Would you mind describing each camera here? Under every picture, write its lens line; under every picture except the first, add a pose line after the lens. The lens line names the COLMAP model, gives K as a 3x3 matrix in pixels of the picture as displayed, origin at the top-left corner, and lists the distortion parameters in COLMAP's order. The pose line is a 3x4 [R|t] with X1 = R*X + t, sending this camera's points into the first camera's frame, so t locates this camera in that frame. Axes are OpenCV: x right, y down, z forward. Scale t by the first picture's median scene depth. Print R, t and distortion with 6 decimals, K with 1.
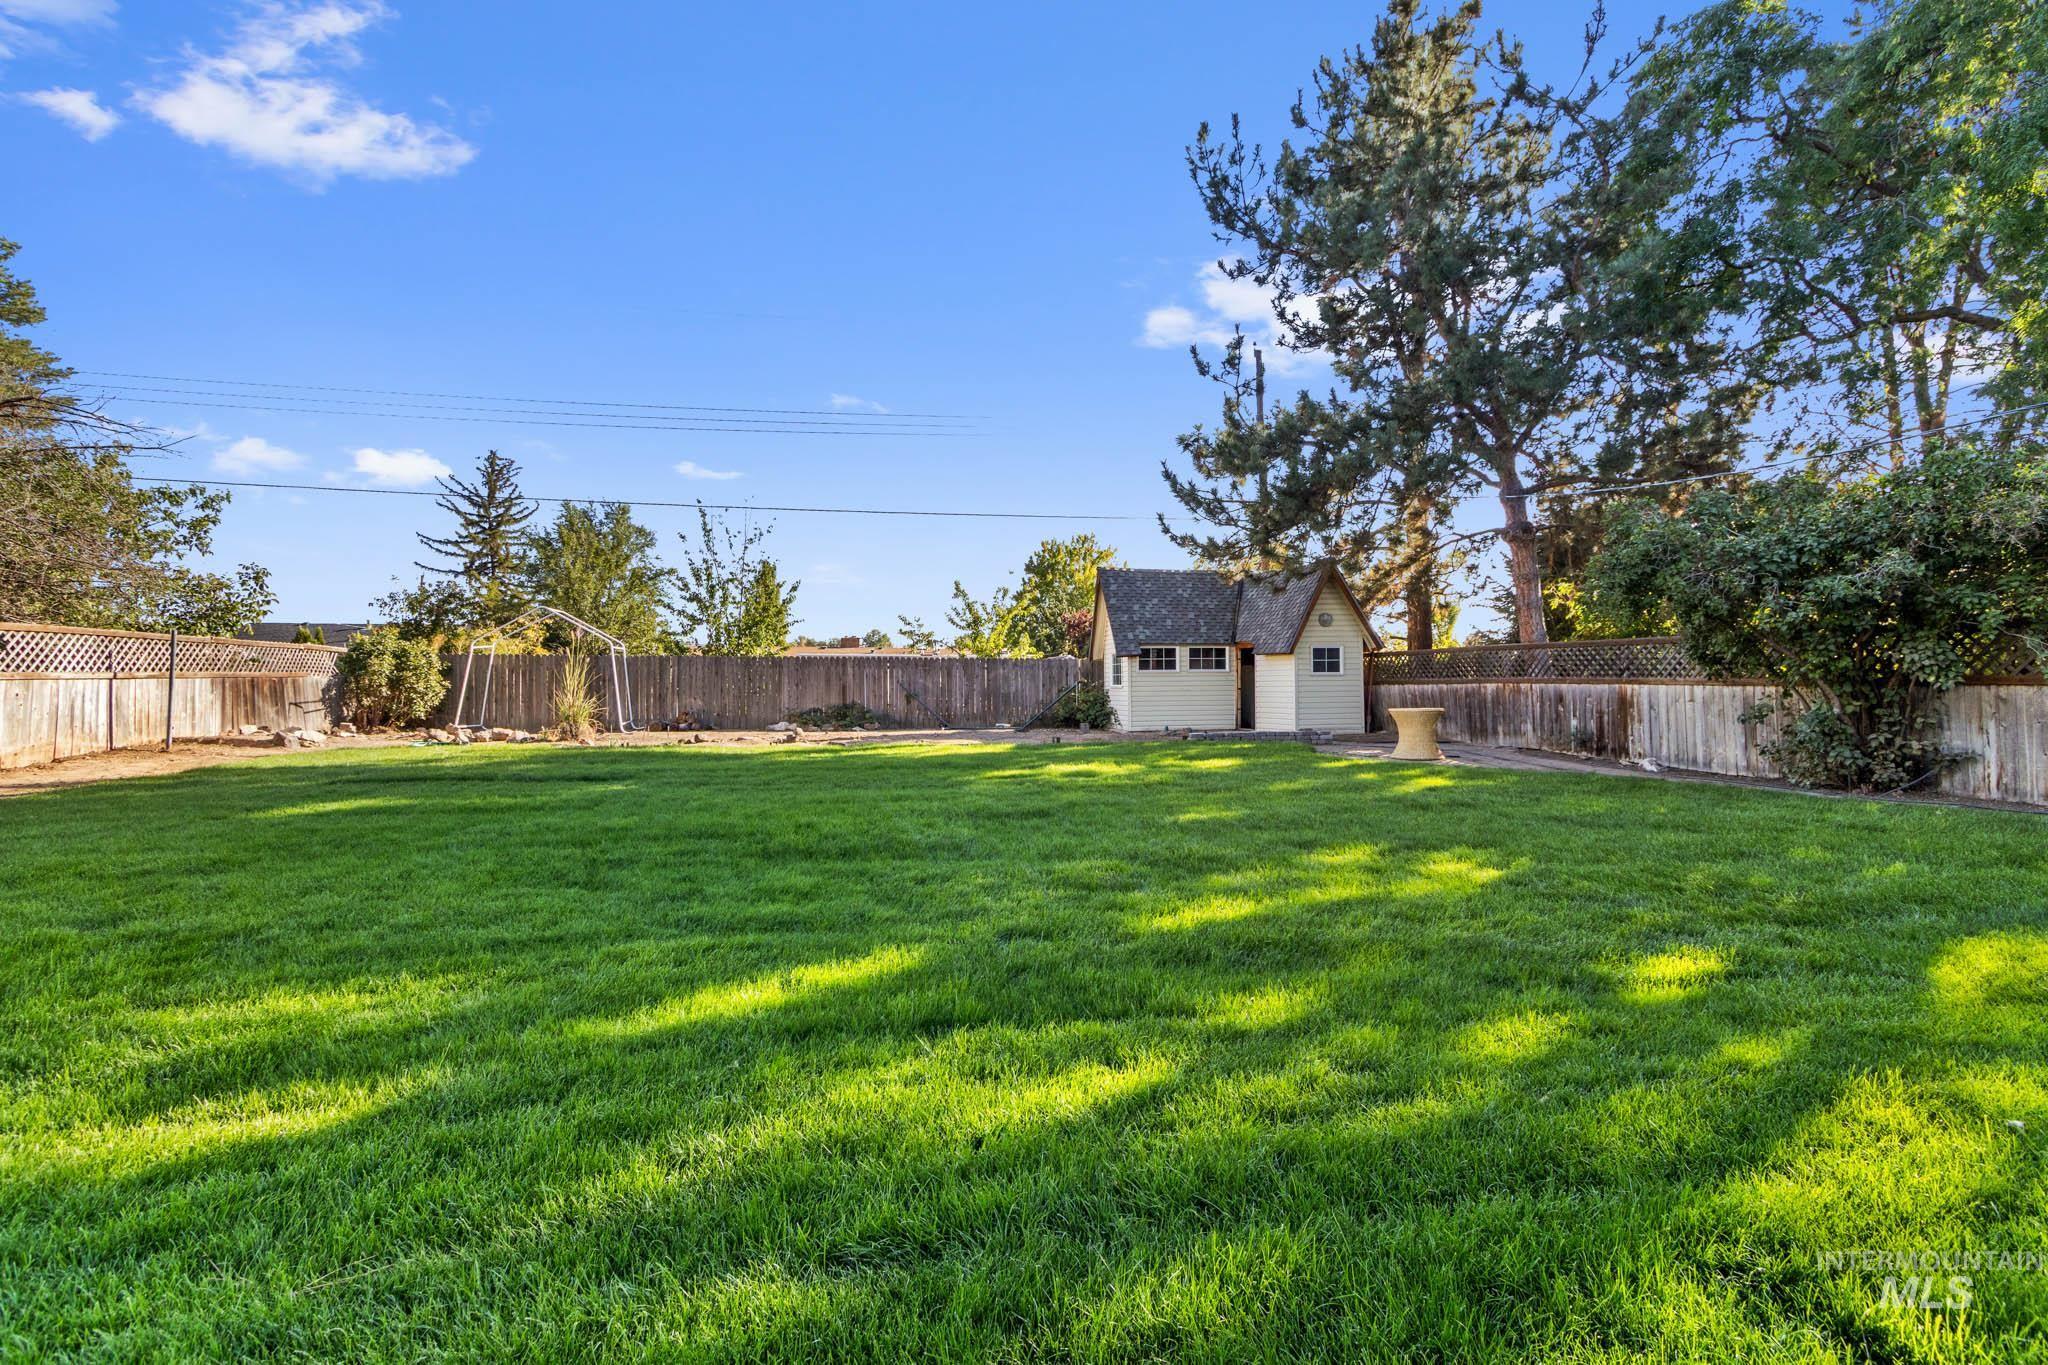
lens RADIAL K [[973.5, 0, 1003.8], [0, 973.5, 672.3], [0, 0, 1]] dist [0.007174, 0.000740]
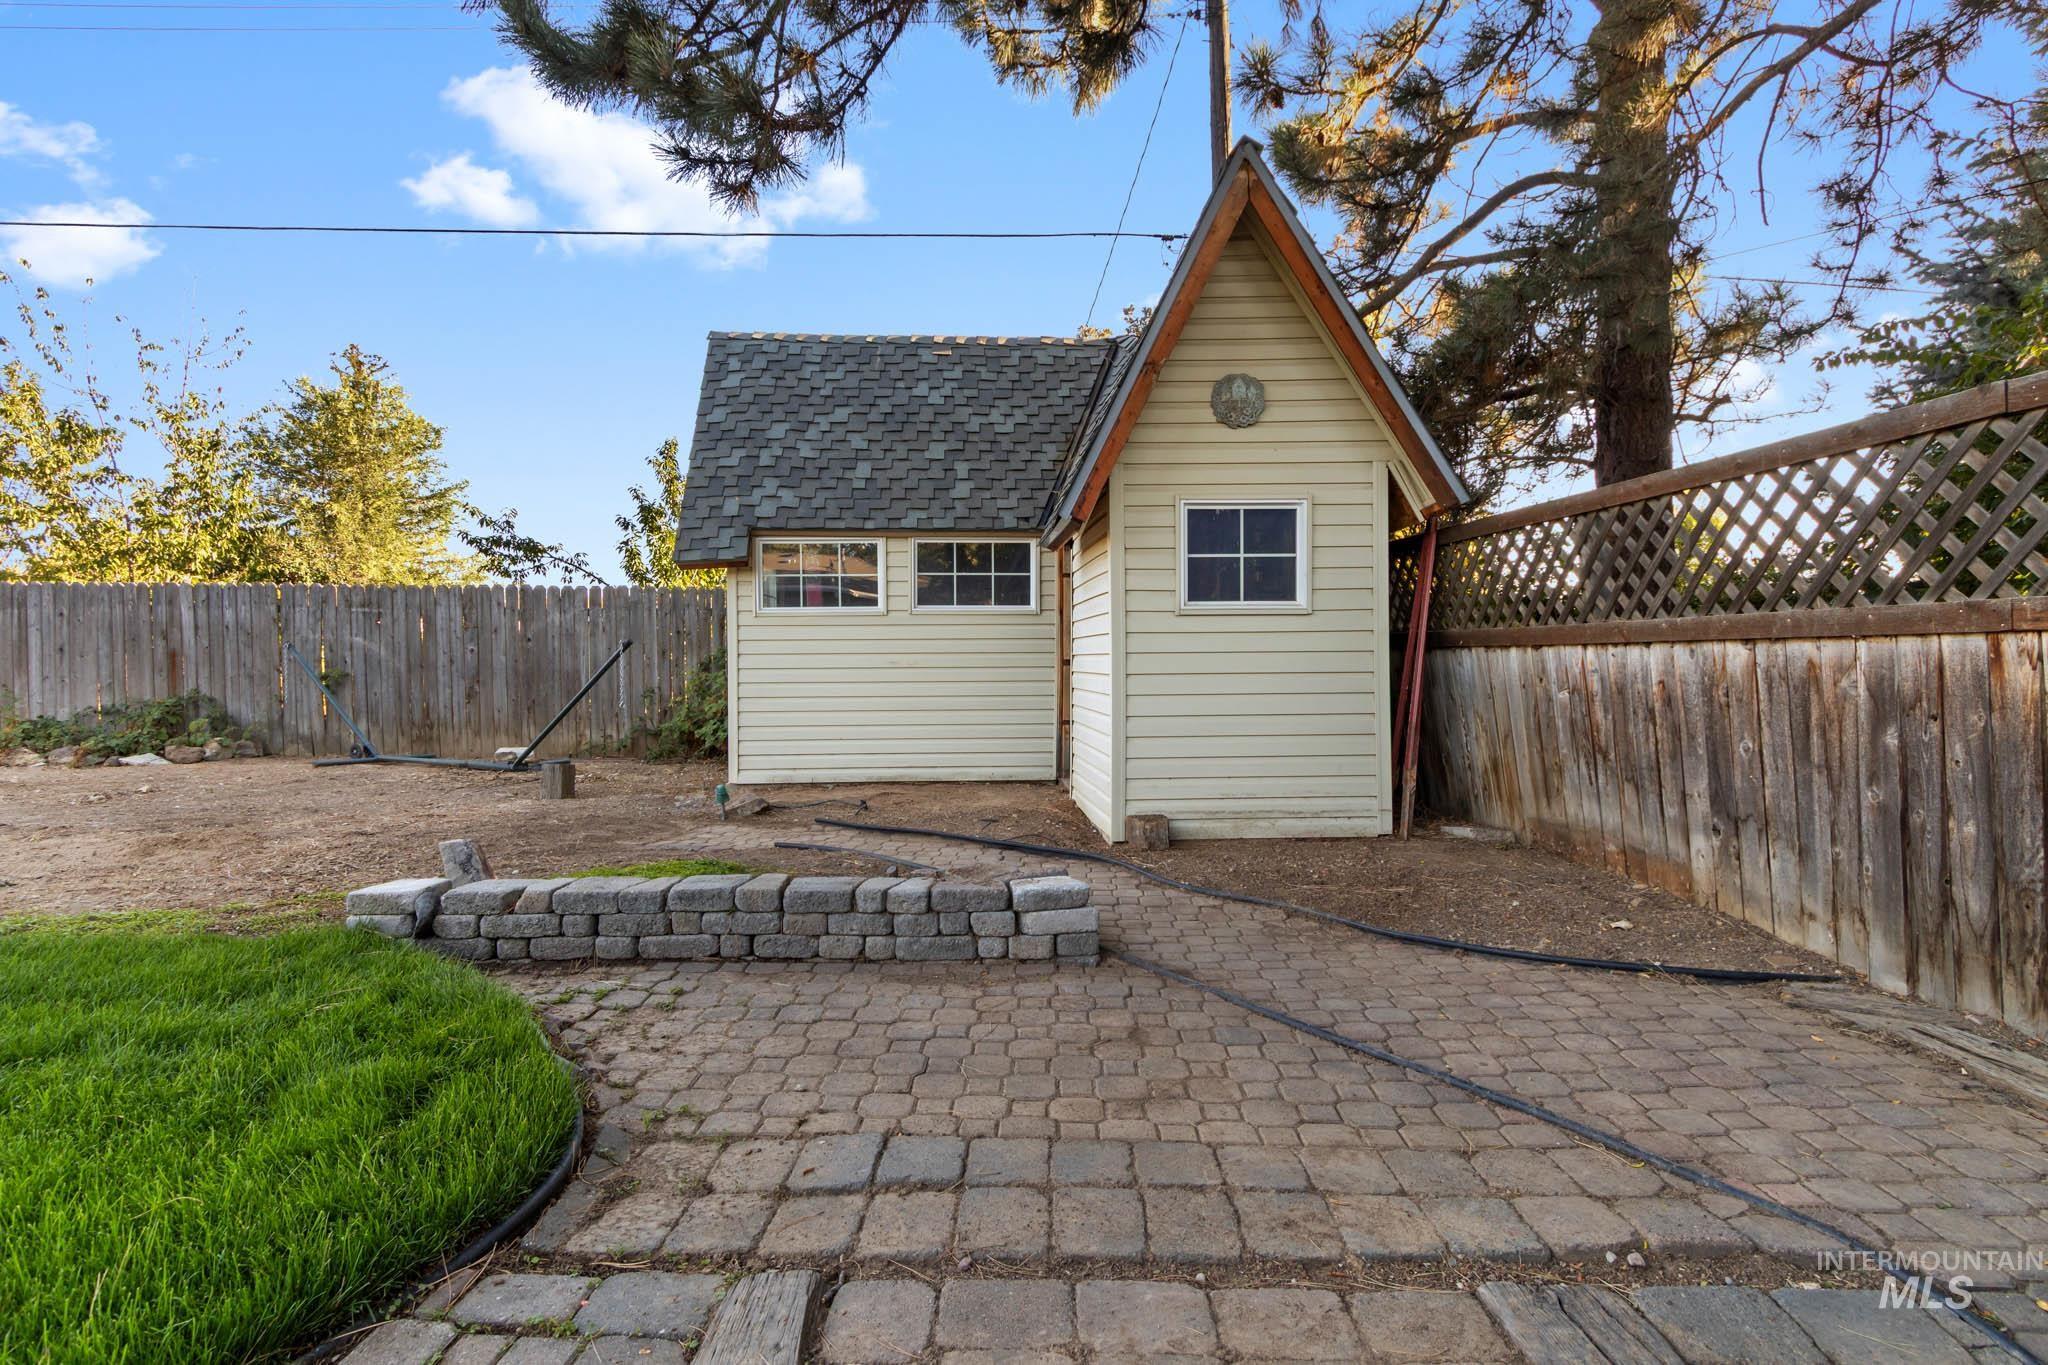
lens RADIAL K [[1053.5, 0, 1040.8], [0, 1053.5, 673.2], [0, 0, 1]] dist [0.003287, -0.003032]
pose [[0.991793, 0.004060, -0.127790, 0.281591], [-0.000466, 0.999604, 0.028142, 0.010279], [0.127853, -0.027851, 0.991402, 0.635832]]
